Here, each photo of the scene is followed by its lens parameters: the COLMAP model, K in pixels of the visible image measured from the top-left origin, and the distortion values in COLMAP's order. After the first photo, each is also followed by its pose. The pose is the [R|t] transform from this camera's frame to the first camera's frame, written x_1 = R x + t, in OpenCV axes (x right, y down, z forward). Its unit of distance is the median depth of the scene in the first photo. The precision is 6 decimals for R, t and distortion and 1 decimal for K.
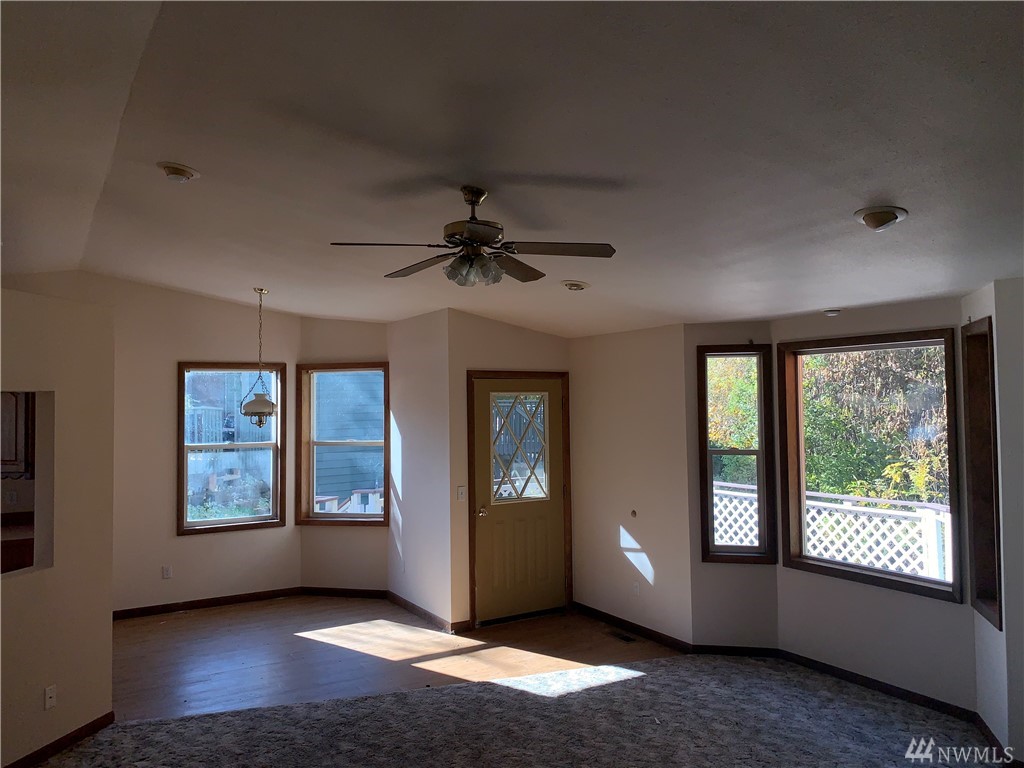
lens RADIAL K [[781.3, 0, 510.6], [0, 781.3, 380.7], [0, 0, 1]] dist [0.017432, -0.006226]
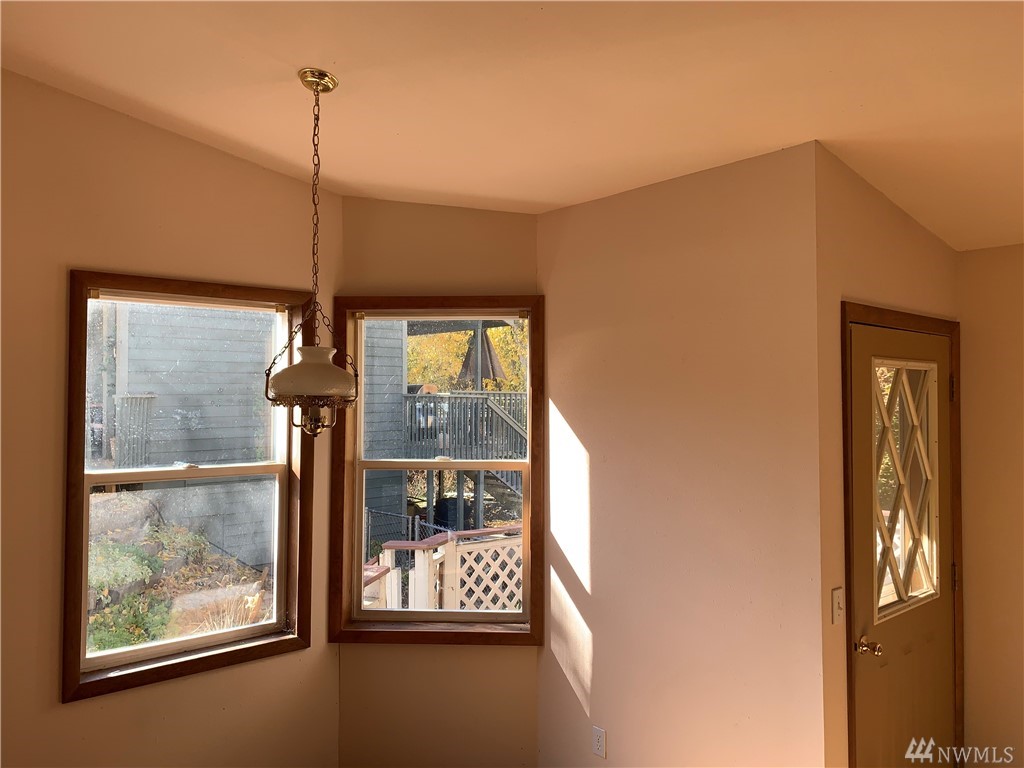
lens RADIAL K [[781.3, 0, 510.6], [0, 781.3, 380.7], [0, 0, 1]] dist [0.017432, -0.006226]
pose [[0.986795, 0.019833, 0.160752, -0.250090], [-0.021279, 0.999747, 0.007283, 0.024210], [-0.160567, -0.010607, 0.986968, 0.532450]]
